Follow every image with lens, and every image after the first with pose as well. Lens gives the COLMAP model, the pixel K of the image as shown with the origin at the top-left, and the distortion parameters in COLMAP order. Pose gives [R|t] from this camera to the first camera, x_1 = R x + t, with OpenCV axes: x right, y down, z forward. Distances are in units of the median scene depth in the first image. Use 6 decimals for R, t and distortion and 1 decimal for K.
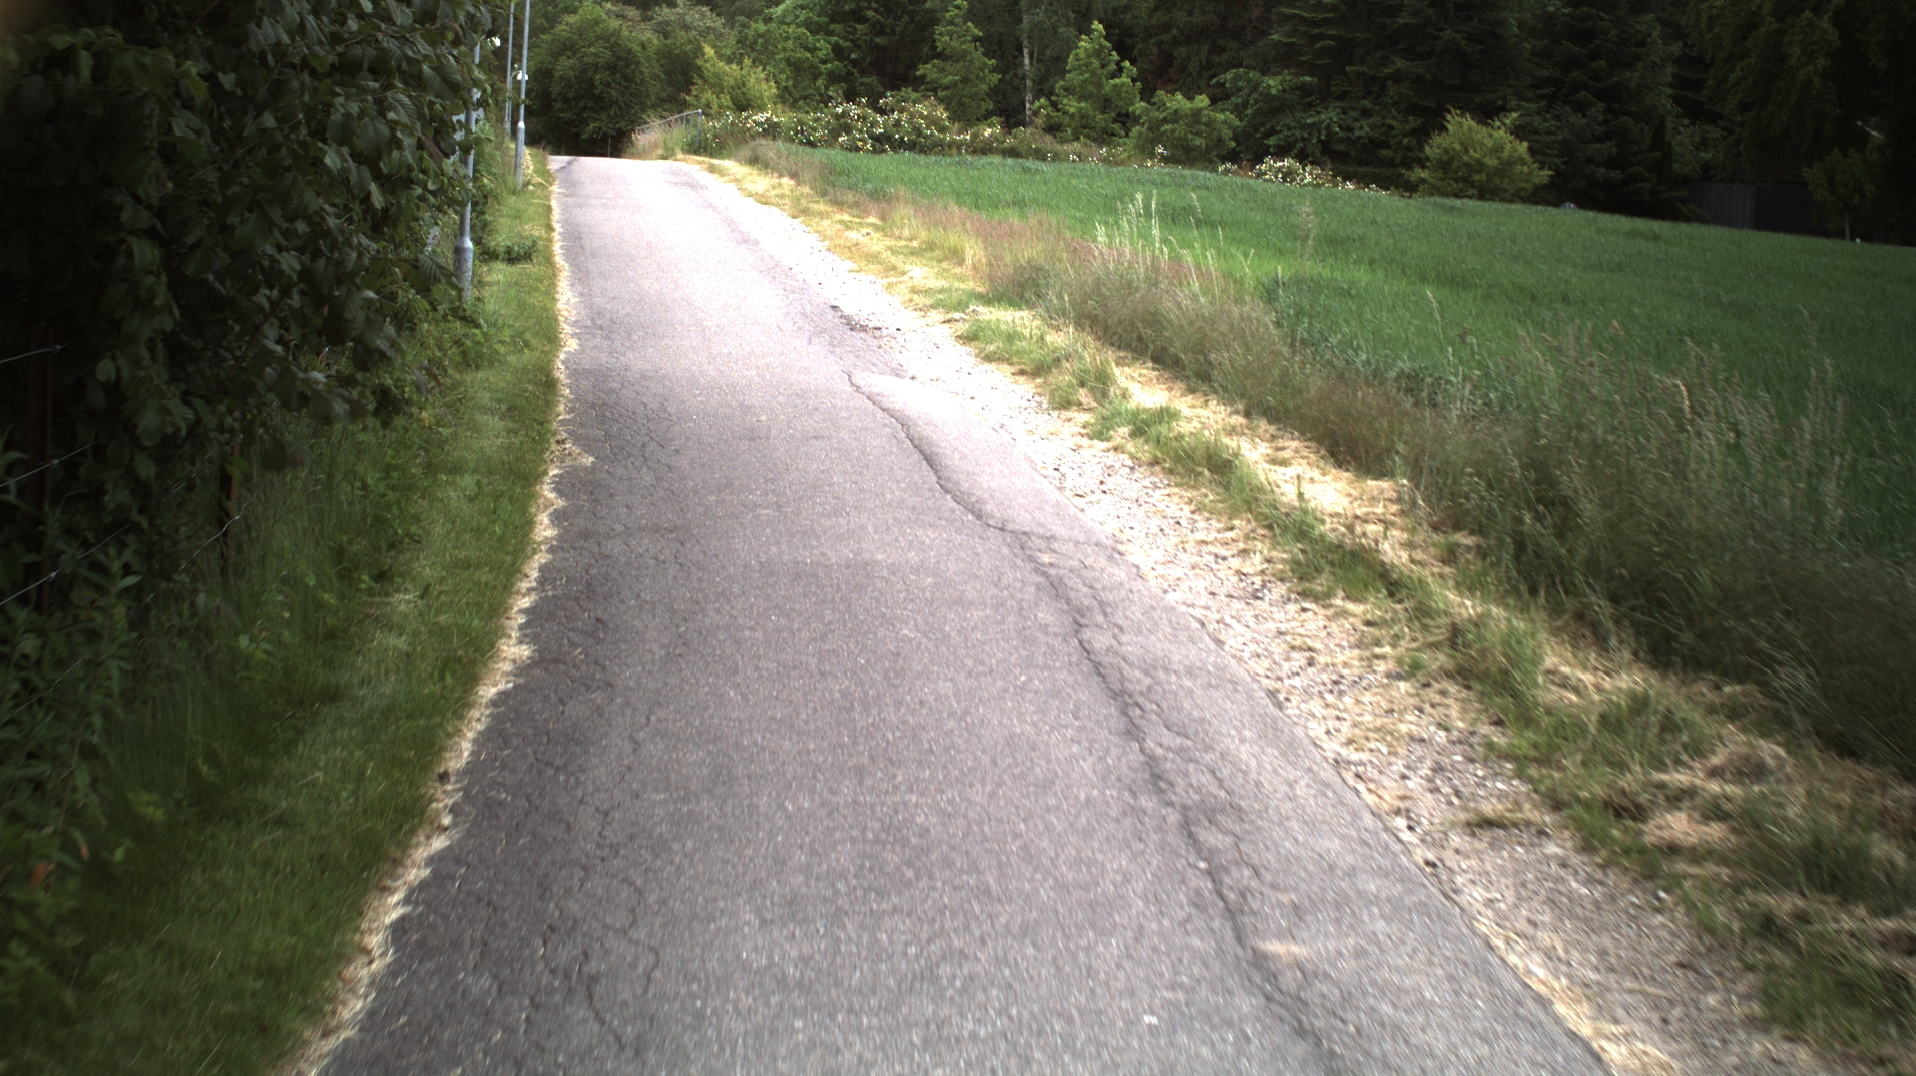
lens RADIAL K [[2953.9, 0, 958.0], [0, 2953.9, 538.0], [0, 0, 1]] dist [-0.209404, -0.088605]
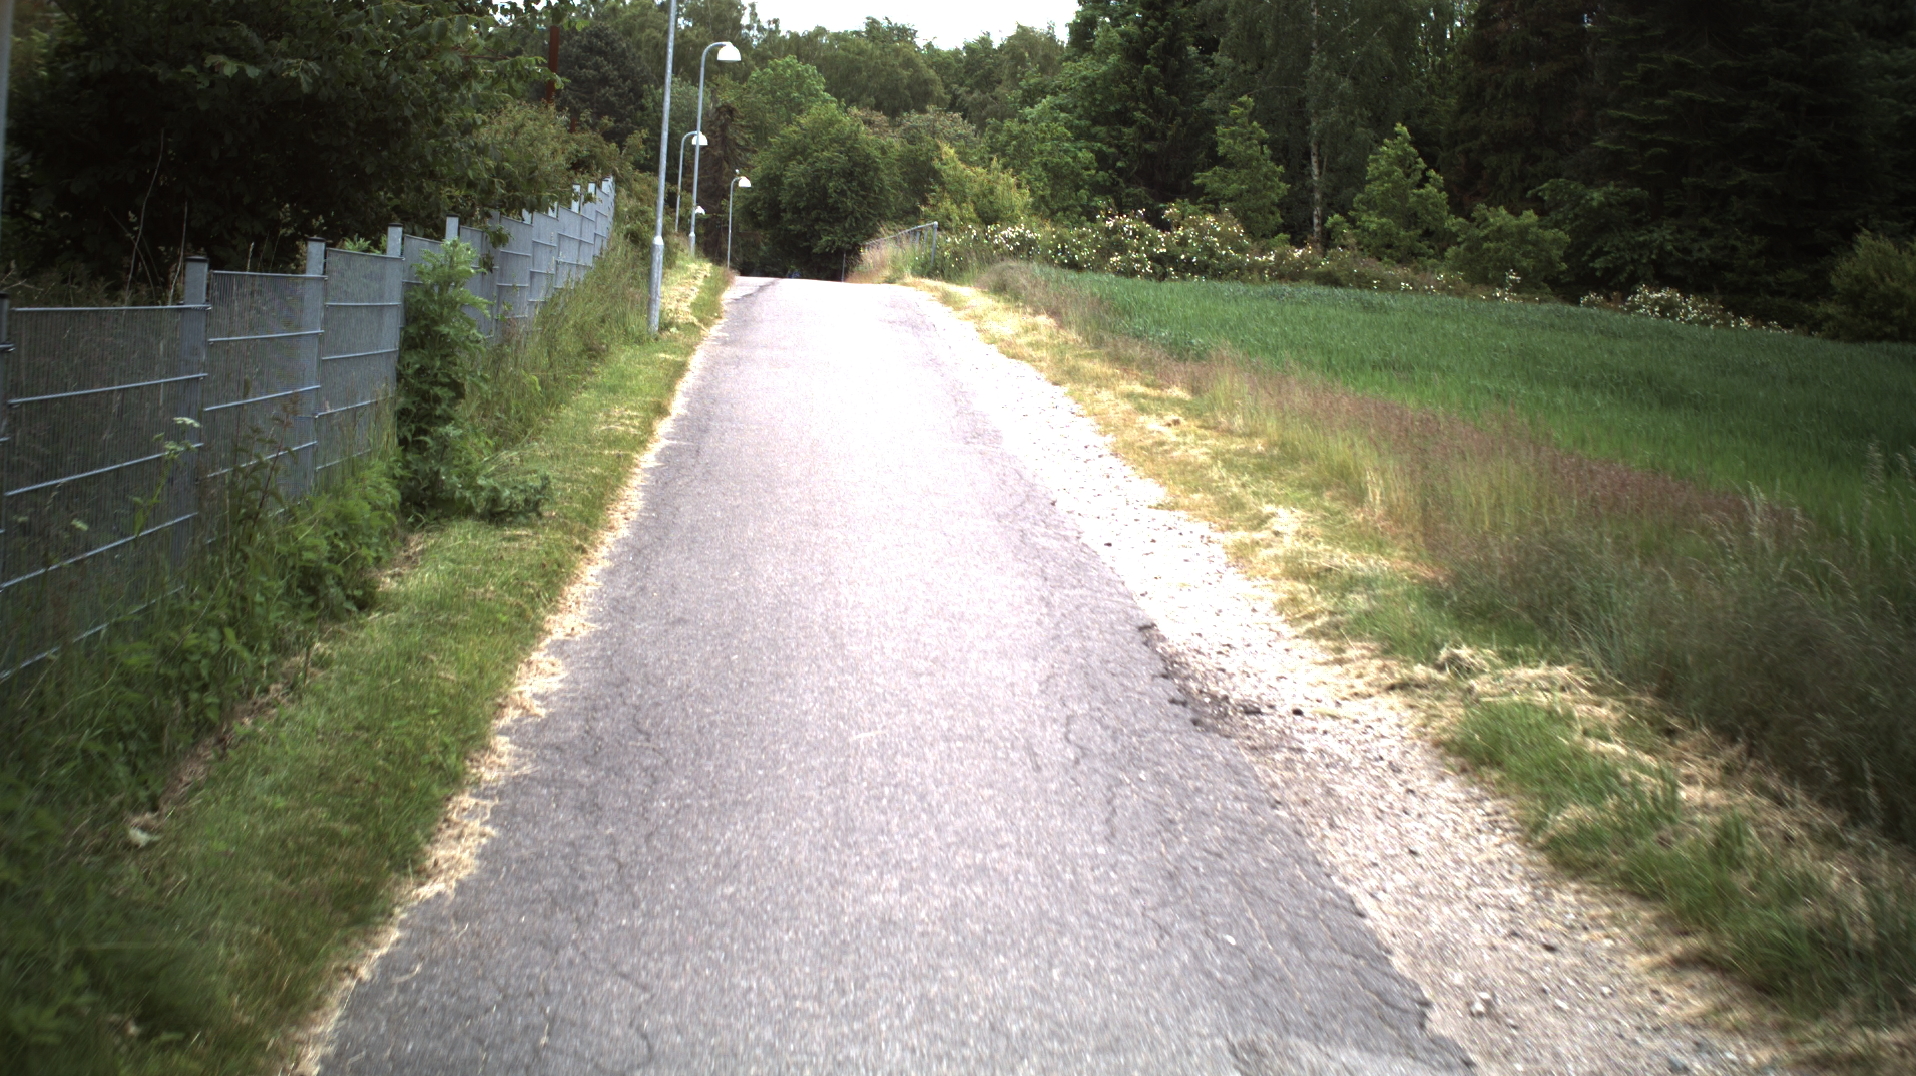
lens RADIAL K [[2953.9, 0, 958.0], [0, 2953.9, 538.0], [0, 0, 1]] dist [-0.209404, -0.088605]
pose [[0.996332, 0.012596, -0.084638, -0.023605], [-0.015837, 0.999162, -0.037737, -0.054851], [0.084092, 0.038939, 0.995697, 0.379438]]
